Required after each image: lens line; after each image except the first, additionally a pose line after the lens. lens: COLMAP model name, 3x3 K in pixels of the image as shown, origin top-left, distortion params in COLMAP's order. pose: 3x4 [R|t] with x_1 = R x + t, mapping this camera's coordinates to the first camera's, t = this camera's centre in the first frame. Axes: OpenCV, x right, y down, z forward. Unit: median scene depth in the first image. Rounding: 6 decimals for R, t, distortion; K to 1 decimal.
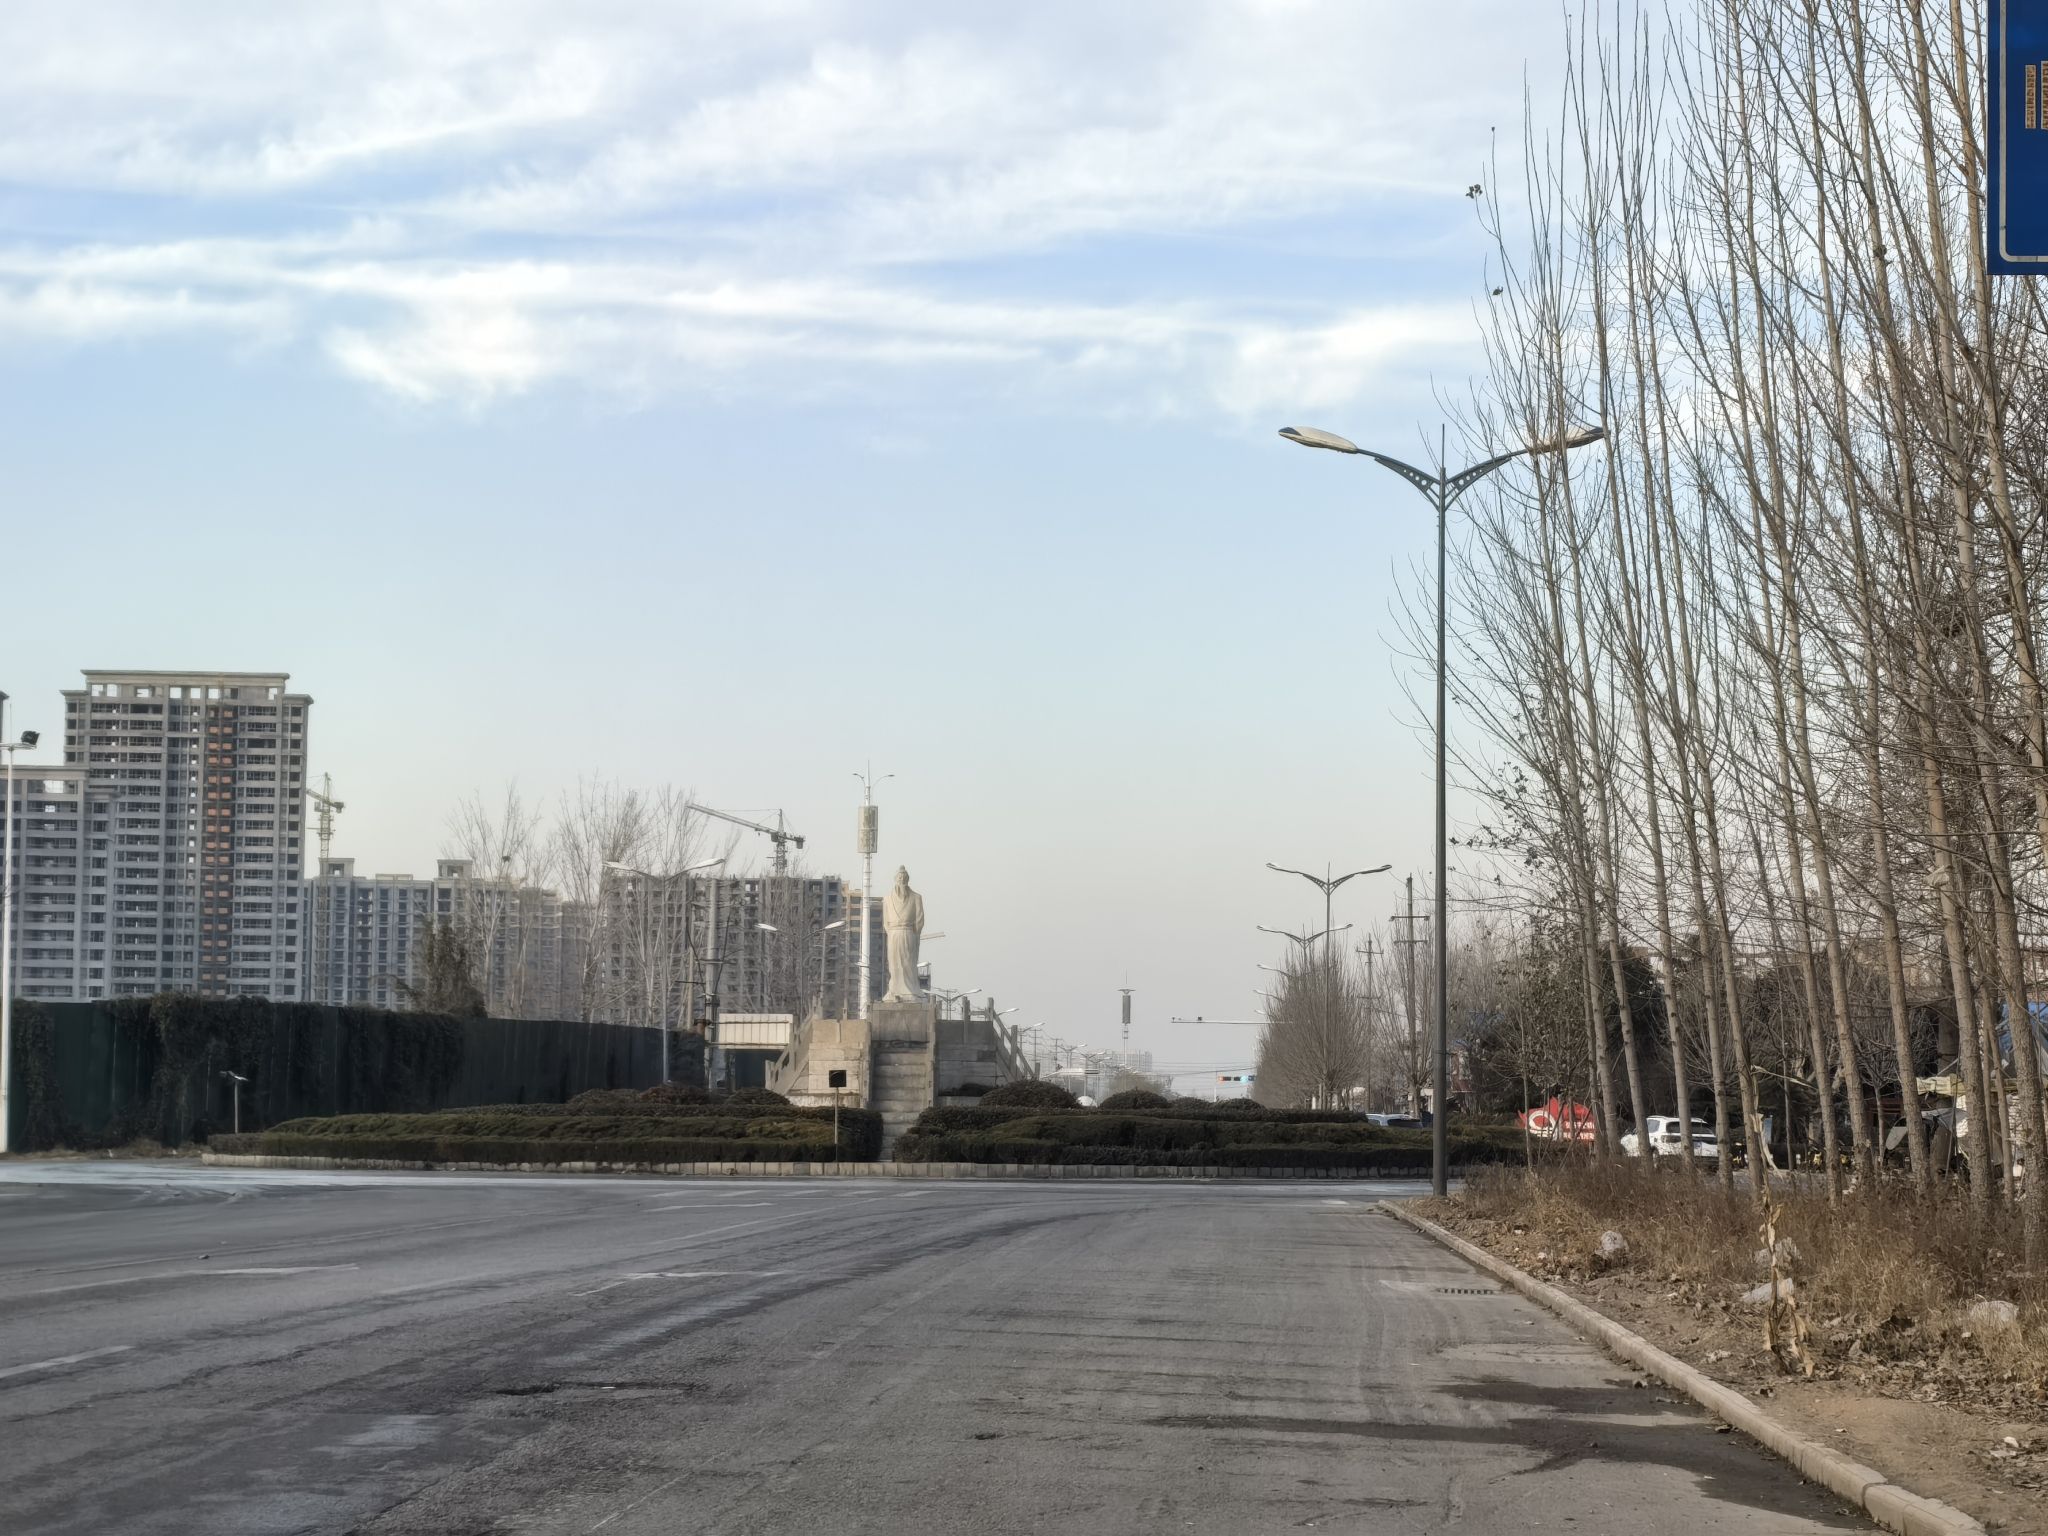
lens RADIAL K [[3881.1, 0, 1019.9], [0, 3881.1, 757.2], [0, 0, 1]] dist [0.124602, 0.000000]
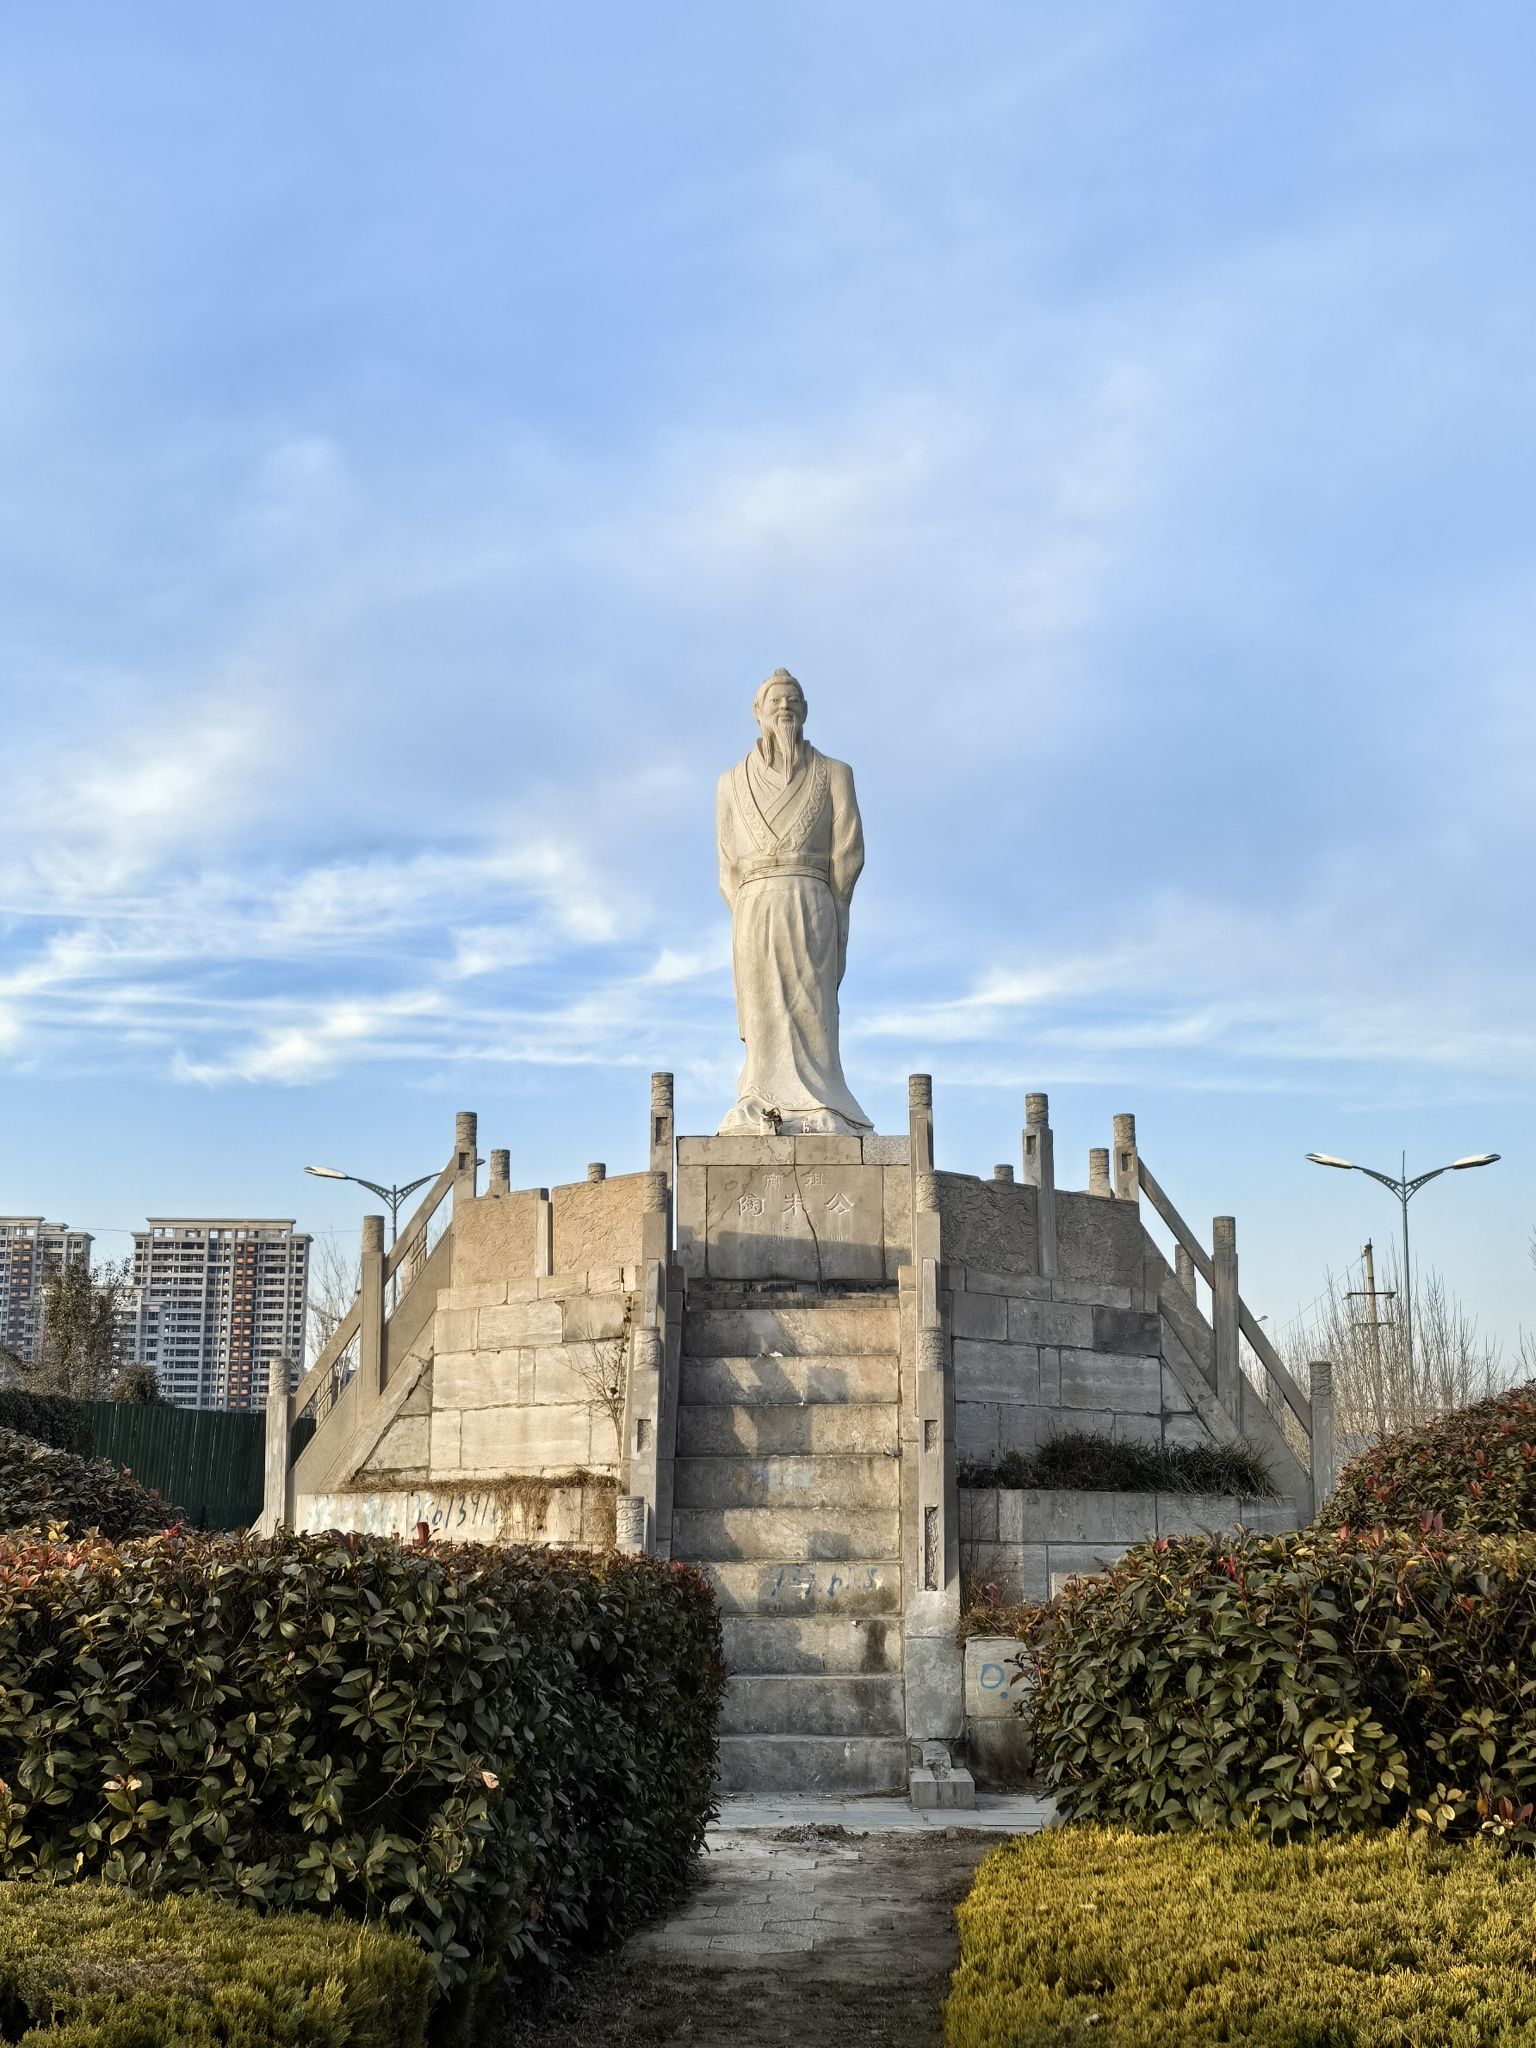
lens RADIAL K [[2532.0, 0, 747.0], [0, 2532.0, 1034.4], [0, 0, 1]] dist [0.055219, 0.000000]
pose [[0.999616, -0.012064, -0.024928, -0.003522], [0.009398, 0.994487, -0.104440, 0.009089], [0.026050, 0.104166, 0.994219, 0.101307]]
